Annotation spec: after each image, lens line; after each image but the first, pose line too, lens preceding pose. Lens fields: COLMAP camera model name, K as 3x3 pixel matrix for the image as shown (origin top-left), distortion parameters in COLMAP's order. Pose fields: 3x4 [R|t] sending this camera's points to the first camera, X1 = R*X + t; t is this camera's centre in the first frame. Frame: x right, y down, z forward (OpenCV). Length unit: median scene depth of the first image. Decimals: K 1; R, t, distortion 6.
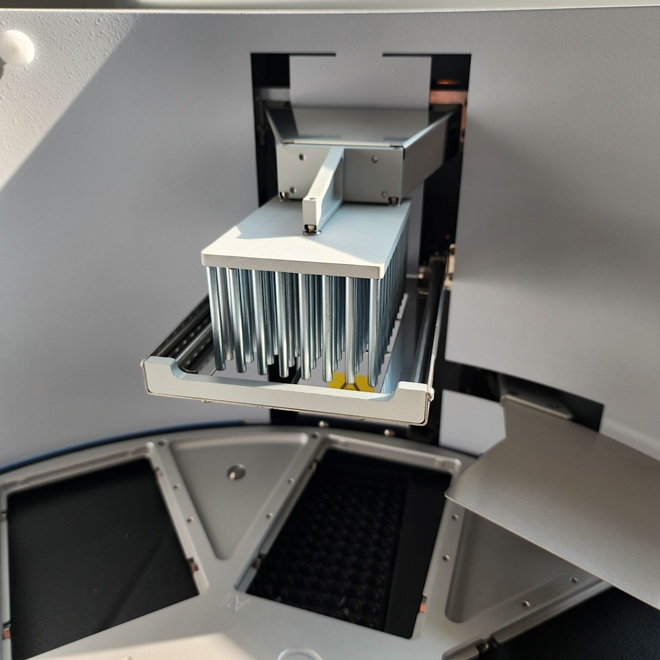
lens RADIAL K [[596.7, 0, 330.0], [0, 596.7, 330.0], [0, 0, 1]] dist [0.098476, -0.205994]
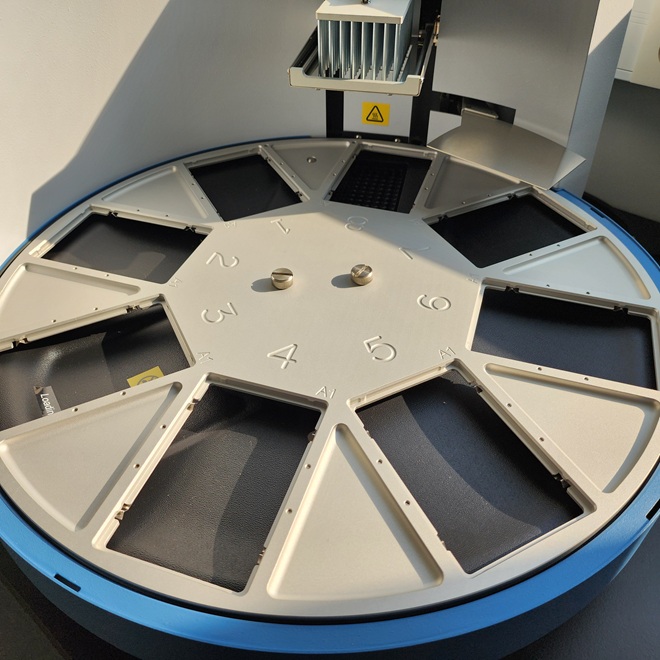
lens RADIAL K [[596.7, 0, 330.0], [0, 596.7, 330.0], [0, 0, 1]] dist [0.098476, -0.205994]
pose [[0.999898, -0.009608, 0.010561, -0.136763], [0.006205, 0.958615, 0.284638, 0.234543], [-0.012859, -0.284544, 0.958577, -0.930255]]
